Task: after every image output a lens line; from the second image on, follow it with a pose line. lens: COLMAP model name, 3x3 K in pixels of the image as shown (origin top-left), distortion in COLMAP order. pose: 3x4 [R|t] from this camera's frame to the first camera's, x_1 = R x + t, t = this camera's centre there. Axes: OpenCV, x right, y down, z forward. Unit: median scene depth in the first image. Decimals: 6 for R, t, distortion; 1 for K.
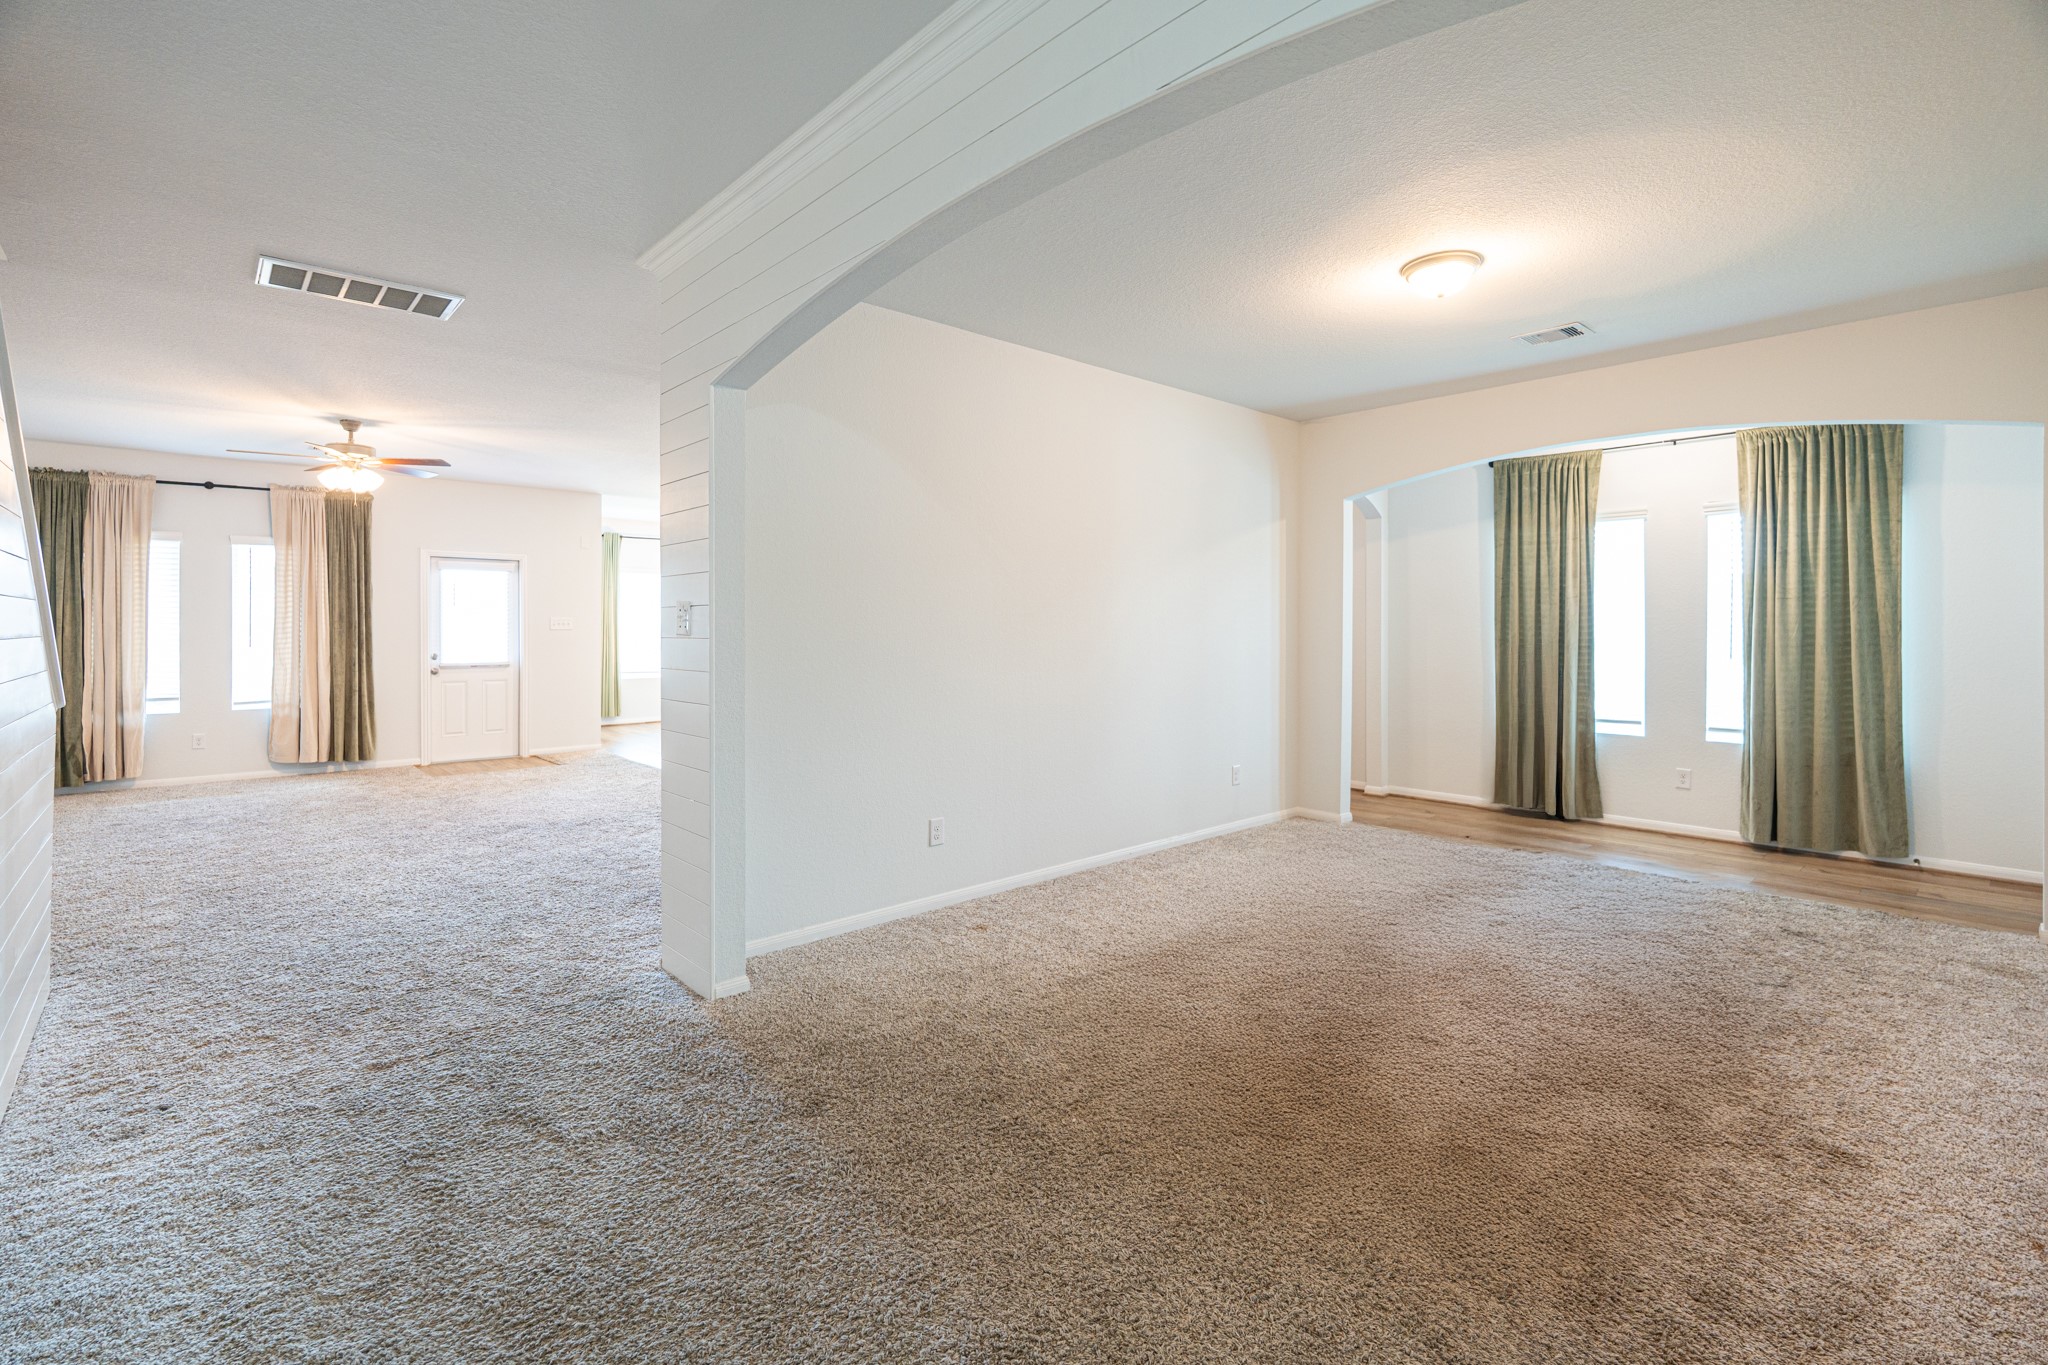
lens RADIAL K [[908.3, 0, 994.6], [0, 908.3, 623.6], [0, 0, 1]] dist [-0.000822, -0.000790]
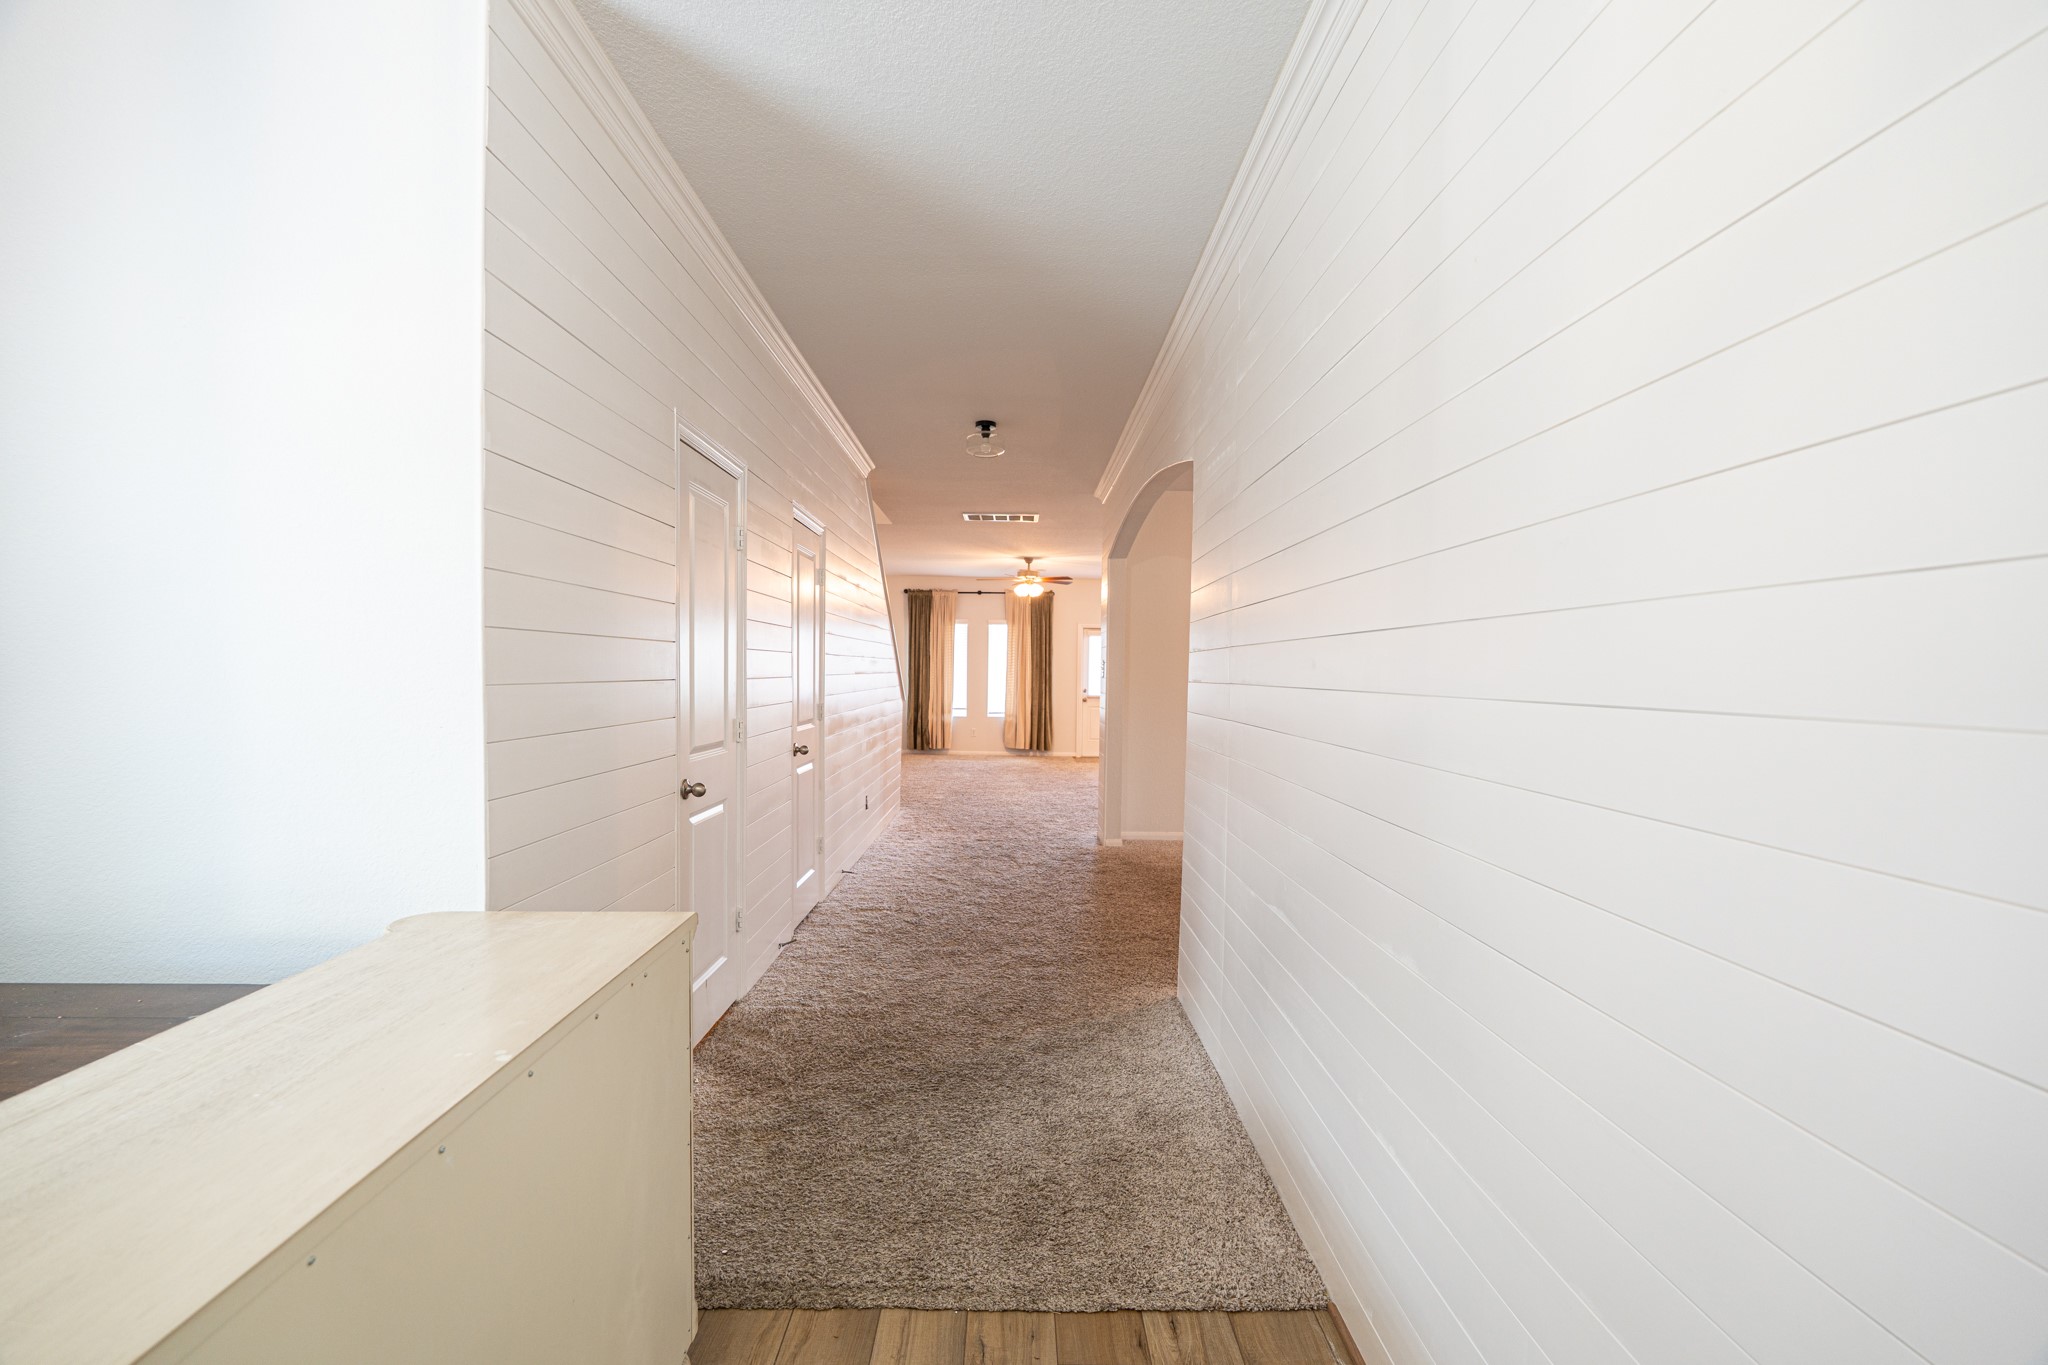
lens RADIAL K [[908.3, 0, 1024.1], [0, 908.3, 681.1], [0, 0, 1]] dist [-0.000822, -0.000790]
pose [[0.751671, 0.018122, -0.659289, 0.408211], [-0.013205, 0.999836, 0.012428, 0.001145], [0.659406, -0.000636, 0.751787, -0.314291]]
